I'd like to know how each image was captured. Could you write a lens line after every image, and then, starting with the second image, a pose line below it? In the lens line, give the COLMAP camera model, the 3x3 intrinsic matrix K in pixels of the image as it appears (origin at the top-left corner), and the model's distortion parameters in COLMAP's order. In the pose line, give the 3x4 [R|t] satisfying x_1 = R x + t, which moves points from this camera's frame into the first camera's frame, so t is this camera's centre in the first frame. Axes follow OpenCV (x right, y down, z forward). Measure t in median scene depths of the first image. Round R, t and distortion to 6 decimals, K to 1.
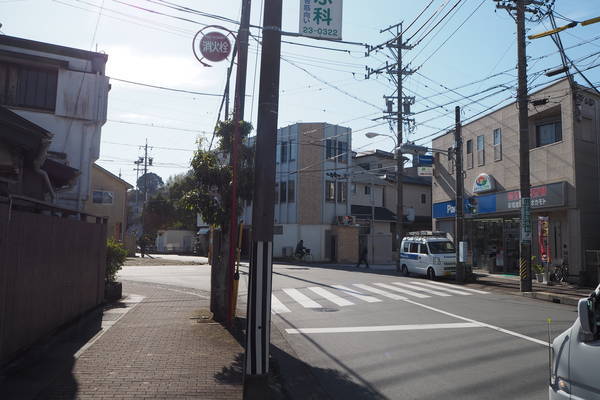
lens RADIAL K [[499.6, 0, 301.8], [0, 499.6, 197.9], [0, 0, 1]] dist [-0.057081, 0.000212]
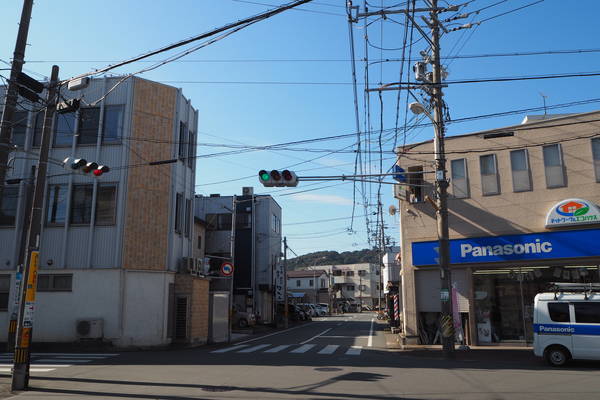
lens RADIAL K [[499.6, 0, 301.8], [0, 499.6, 197.9], [0, 0, 1]] dist [-0.057081, 0.000212]
pose [[0.673605, 0.132609, 0.727098, -0.251465], [-0.046349, 0.989415, -0.137511, 0.040401], [-0.737637, 0.058928, 0.672621, 0.541653]]
